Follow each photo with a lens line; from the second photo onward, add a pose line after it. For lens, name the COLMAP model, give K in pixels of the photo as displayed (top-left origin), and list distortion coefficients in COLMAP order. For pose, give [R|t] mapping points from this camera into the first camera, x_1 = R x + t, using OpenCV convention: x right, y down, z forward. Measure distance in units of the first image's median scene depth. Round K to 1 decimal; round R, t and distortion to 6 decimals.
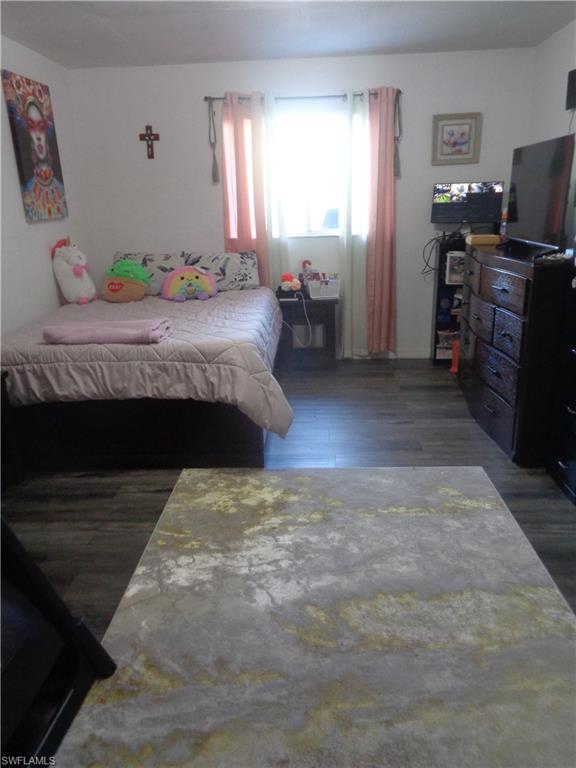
lens RADIAL K [[560.1, 0, 290.4], [0, 560.1, 383.8], [0, 0, 1]] dist [-0.006565, -0.002000]
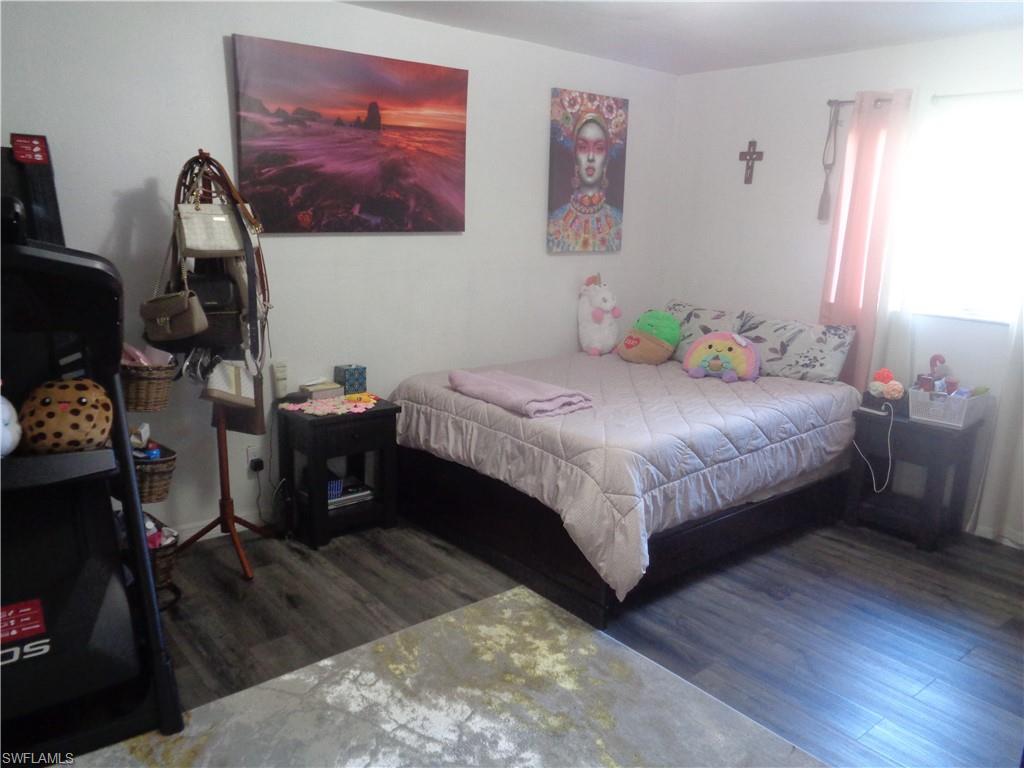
lens RADIAL K [[746.8, 0, 514.1], [0, 746.8, 385.8], [0, 0, 1]] dist [-0.006565, -0.002000]
pose [[0.684513, 0.213685, -0.696980, 0.464763], [-0.281367, 0.959435, 0.017816, -0.127055], [0.672514, 0.183912, 0.716869, 0.220879]]
